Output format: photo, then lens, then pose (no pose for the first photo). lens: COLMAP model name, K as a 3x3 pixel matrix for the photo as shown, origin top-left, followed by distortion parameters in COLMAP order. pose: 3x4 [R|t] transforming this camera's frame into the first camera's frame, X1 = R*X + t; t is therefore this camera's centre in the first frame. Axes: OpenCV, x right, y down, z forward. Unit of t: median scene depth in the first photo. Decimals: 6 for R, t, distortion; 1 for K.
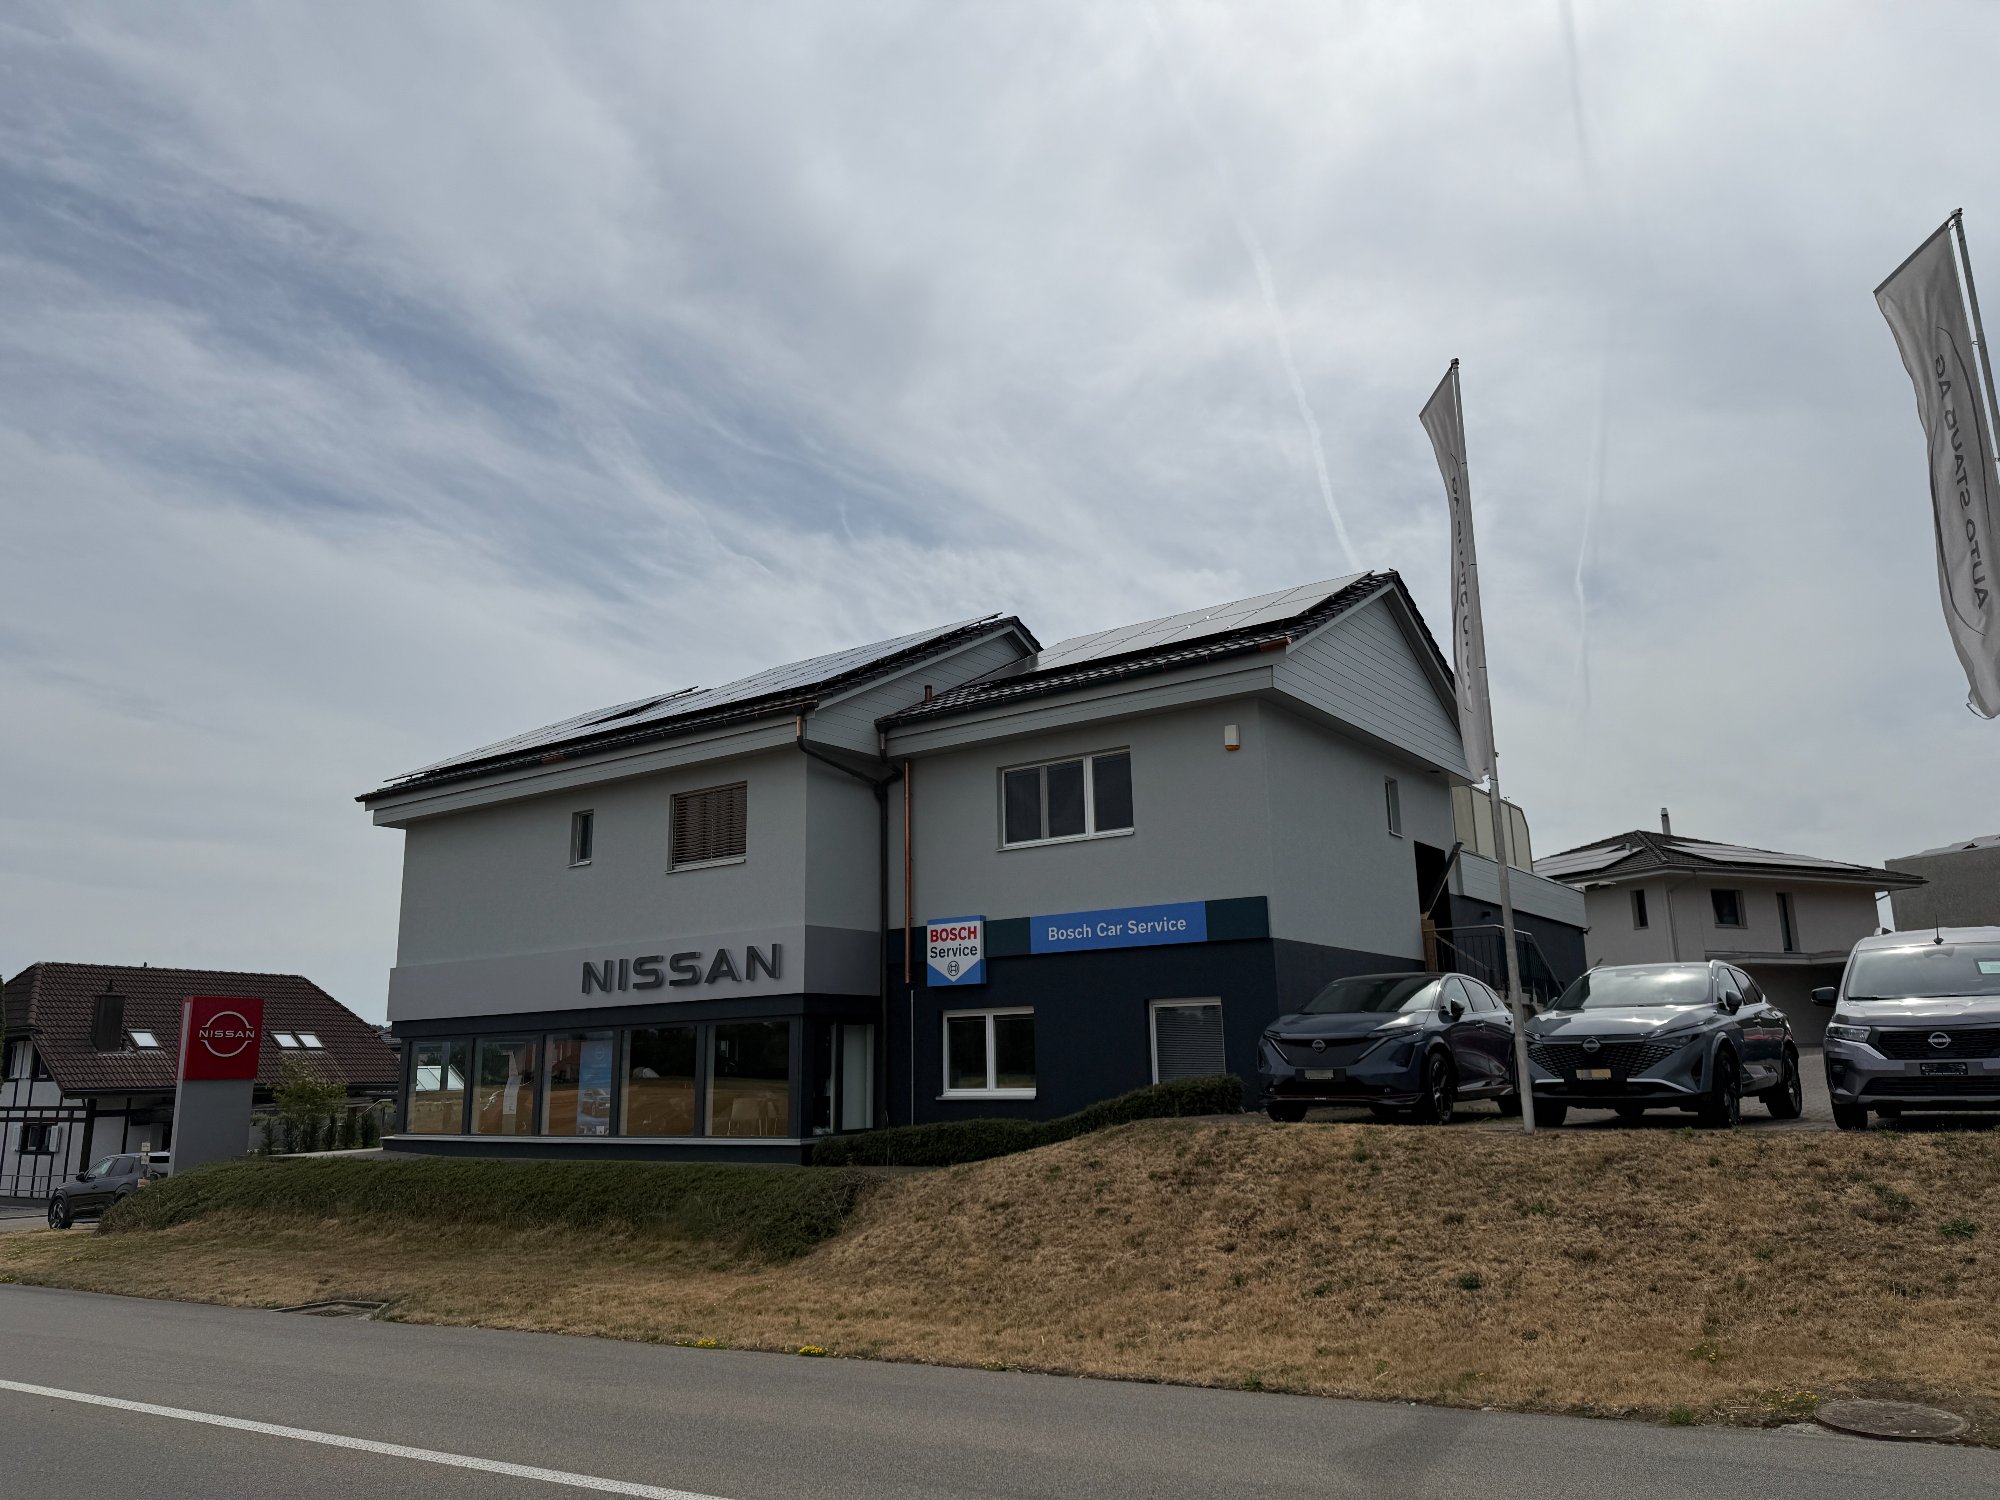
lens RADIAL K [[1412.6, 0, 998.4], [0, 1412.6, 760.9], [0, 0, 1]] dist [0.134937, -0.188635]
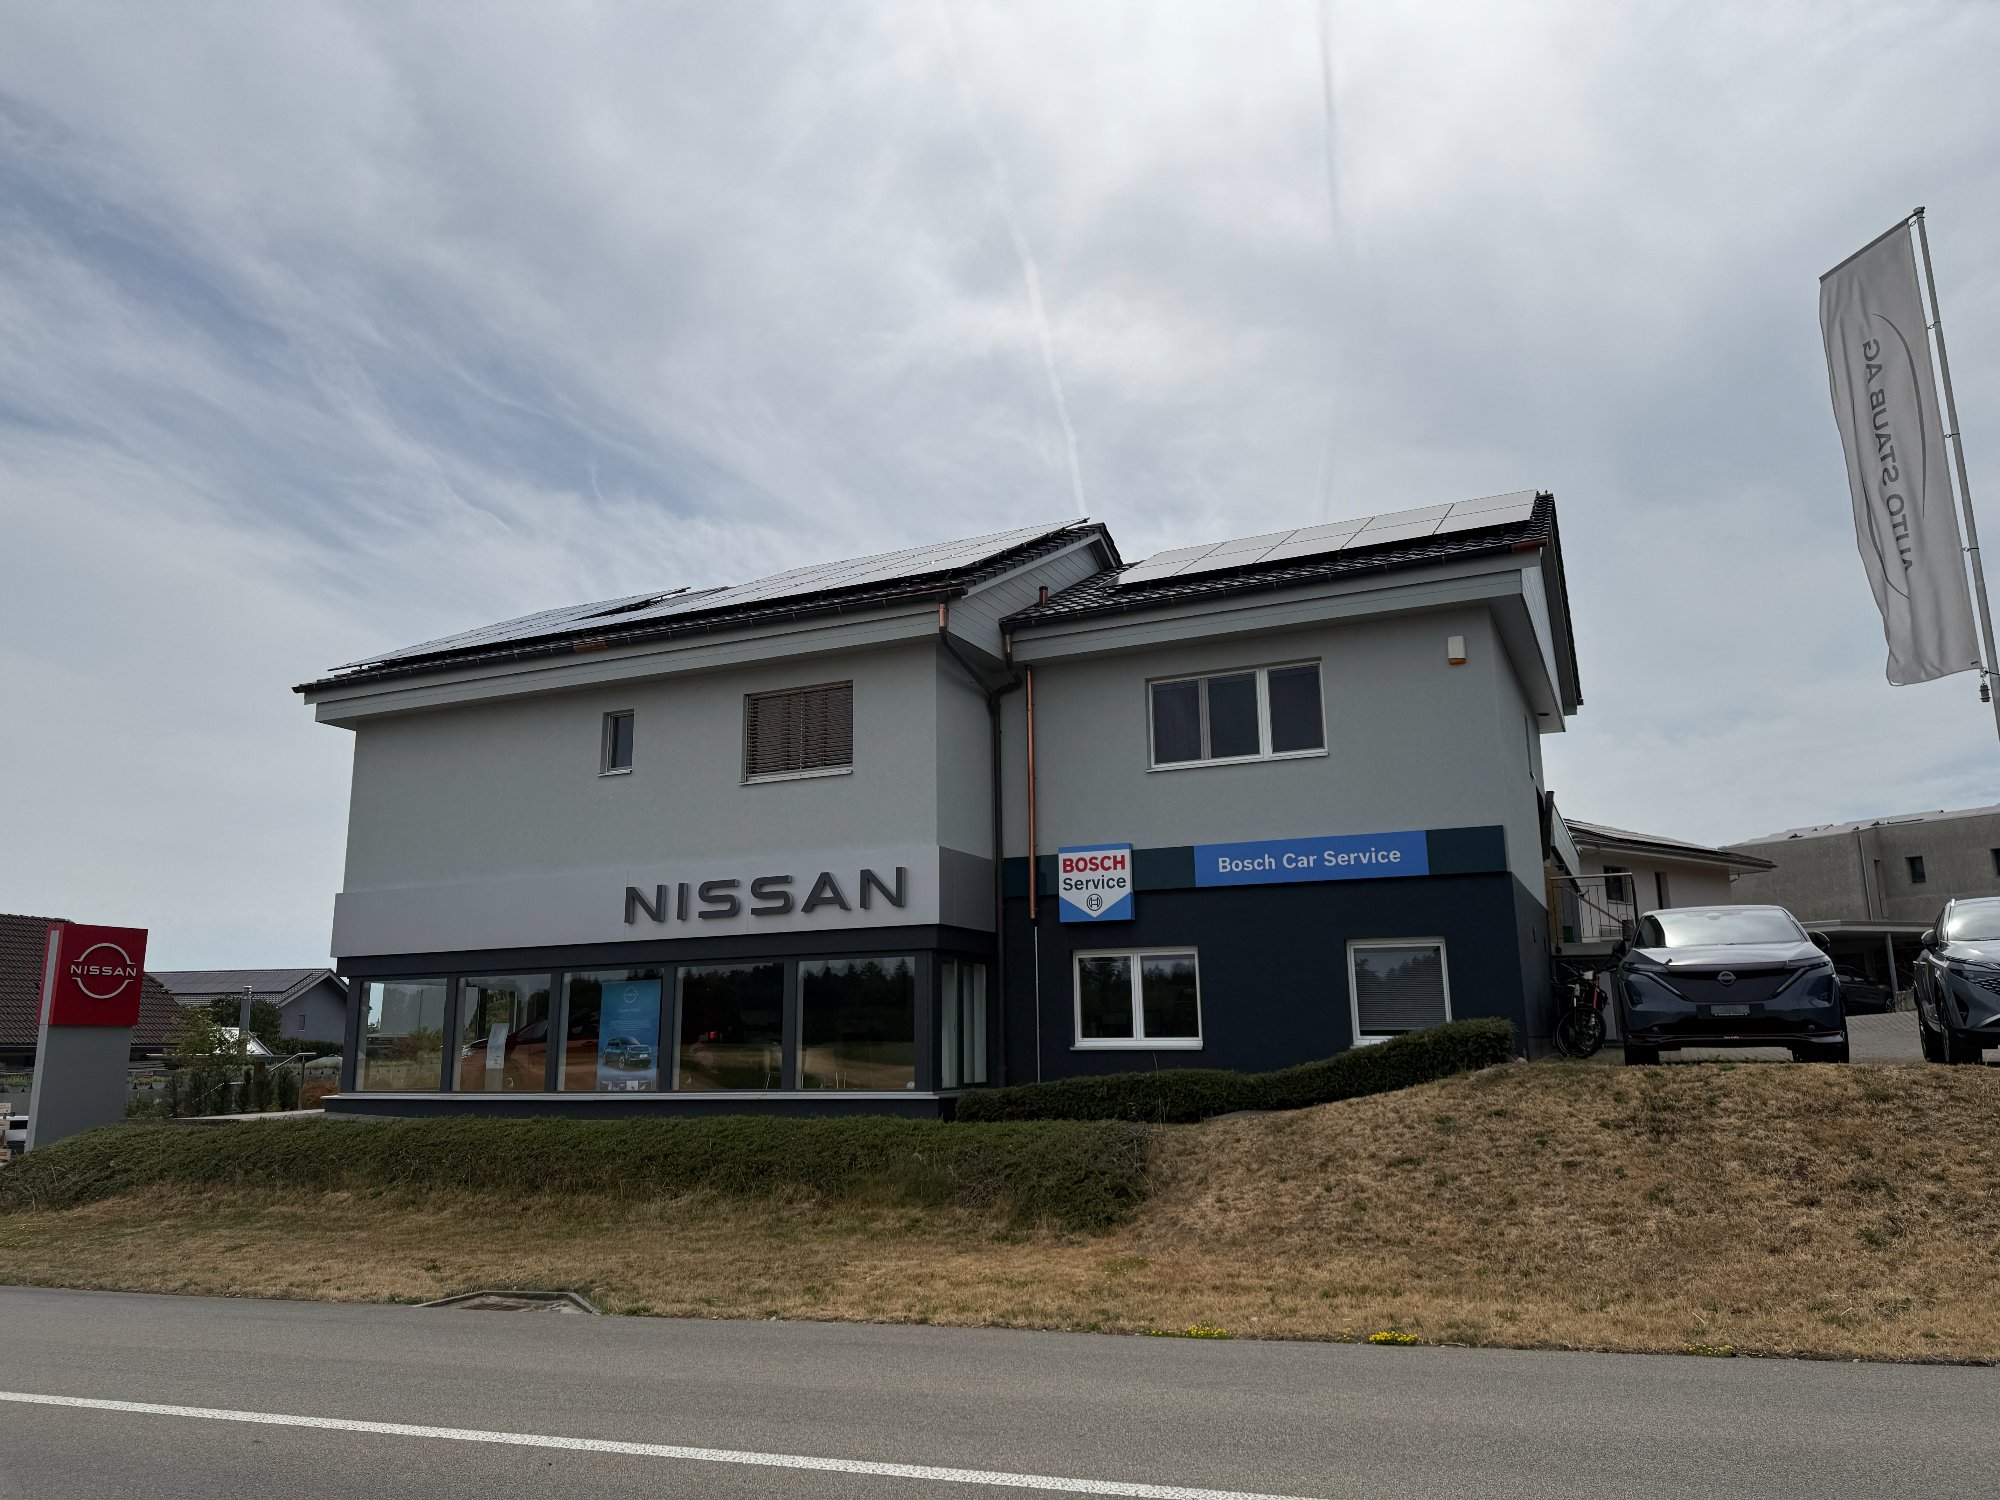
lens RADIAL K [[1362.3, 0, 990.5], [0, 1362.3, 742.6], [0, 0, 1]] dist [0.125385, -0.137129]
pose [[0.981655, 0.046519, 0.184901, -0.245445], [-0.046635, 0.998905, -0.003726, 0.050993], [-0.184872, -0.004965, 0.982750, 0.169150]]
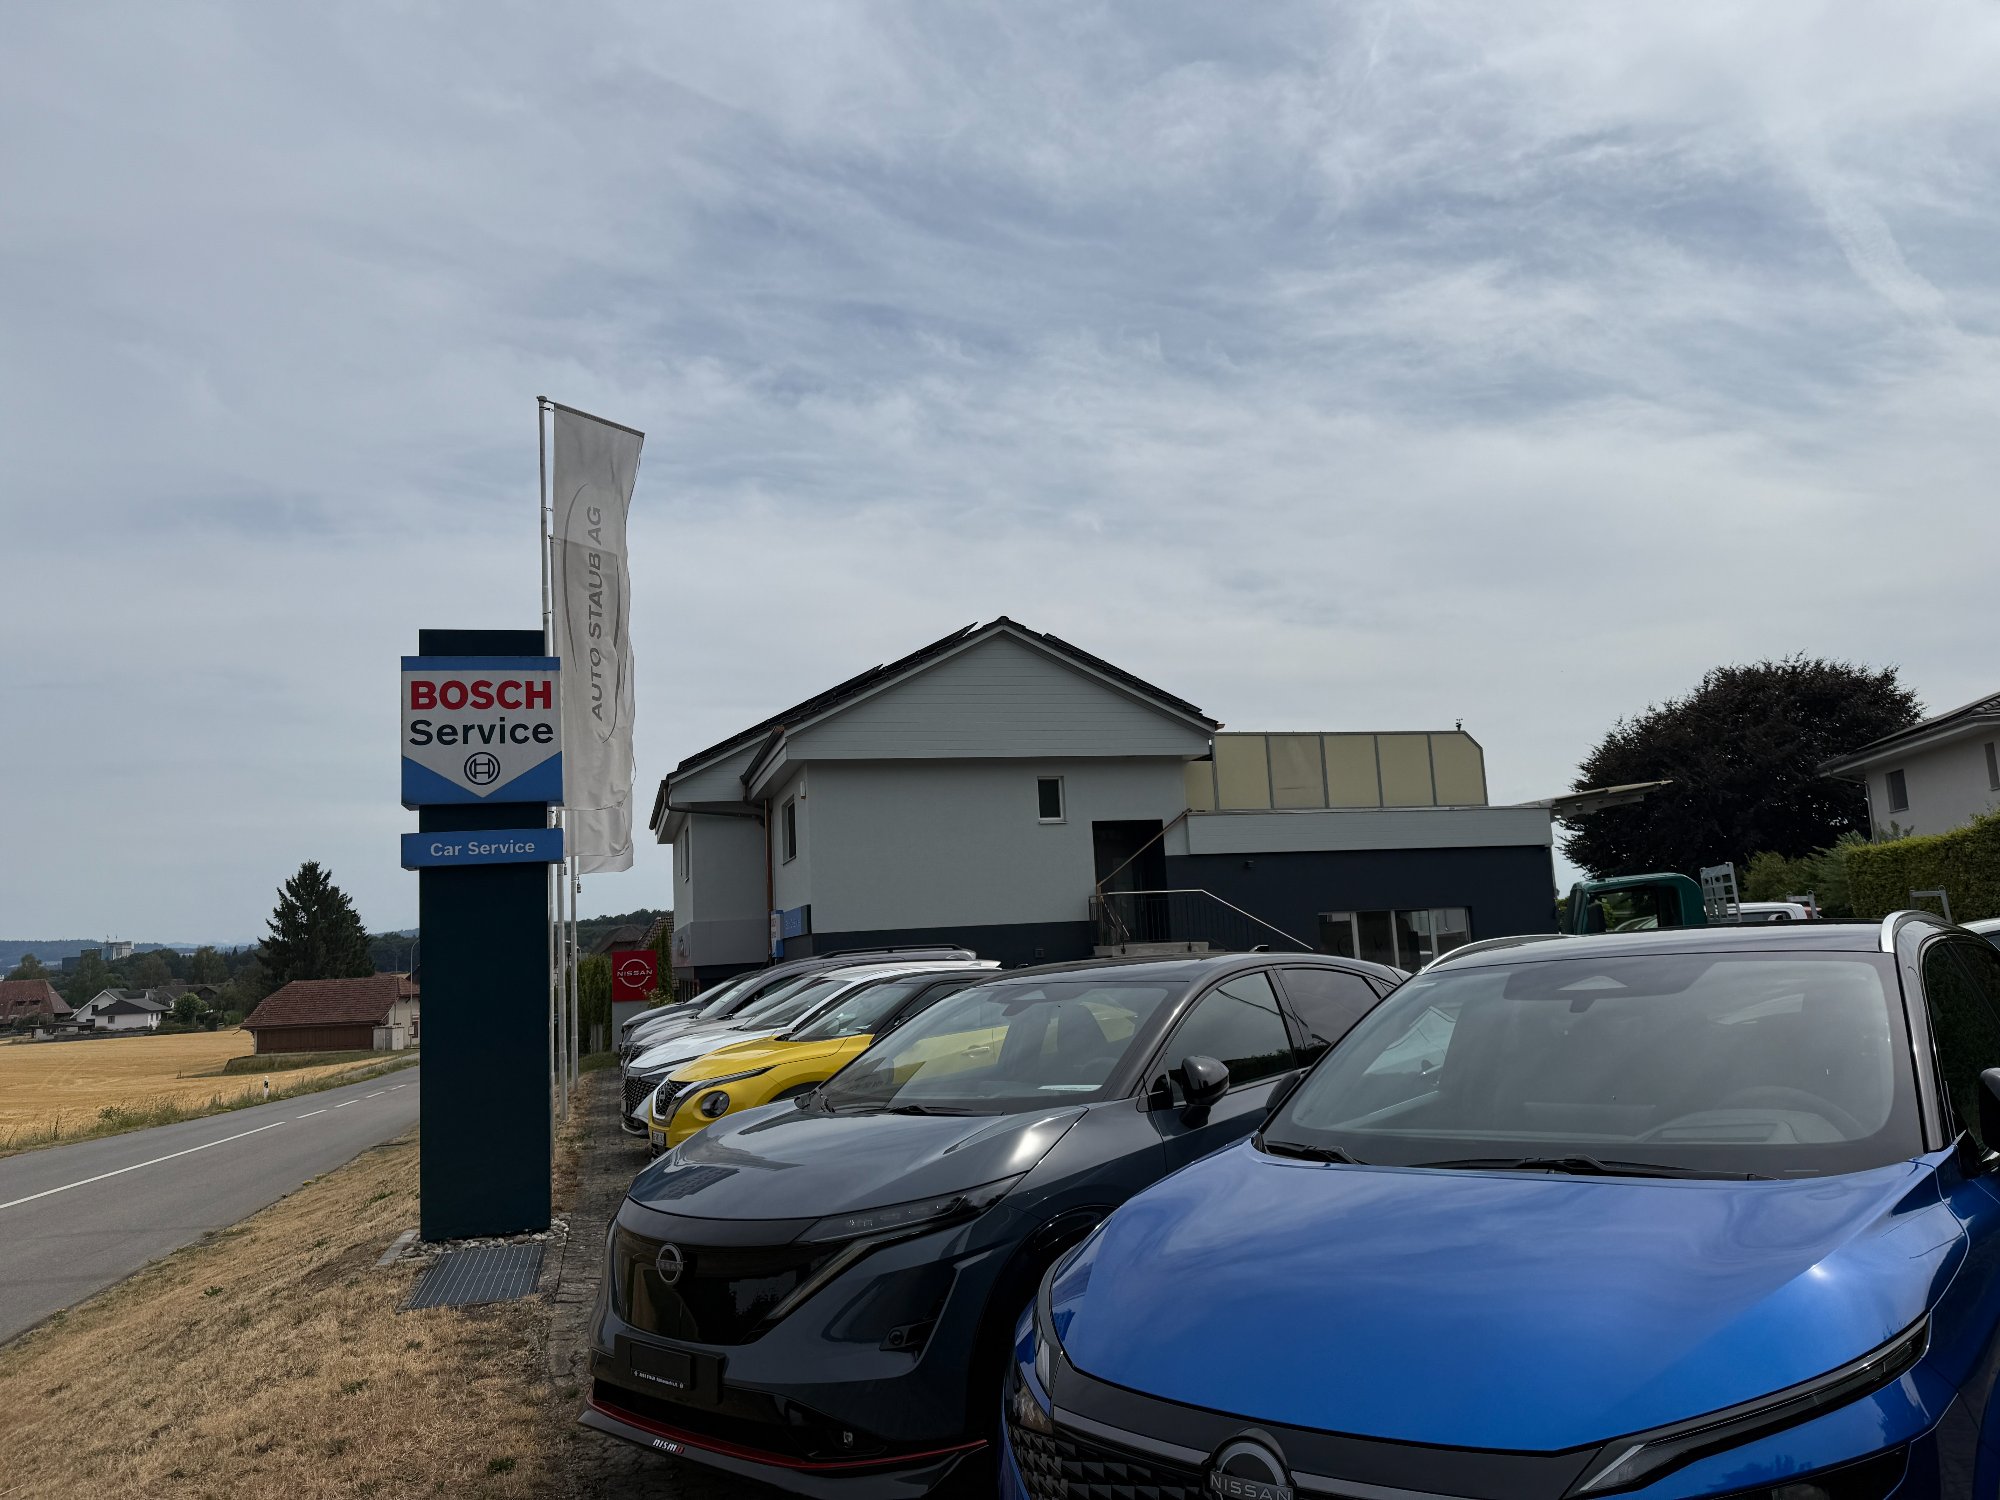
lens RADIAL K [[1412.6, 0, 998.4], [0, 1412.6, 760.9], [0, 0, 1]] dist [0.134937, -0.188635]
pose [[0.775847, -0.104789, -0.622158, 1.028886], [0.170474, 0.984250, 0.046810, -0.067260], [0.607453, -0.142379, 0.781491, 0.023036]]
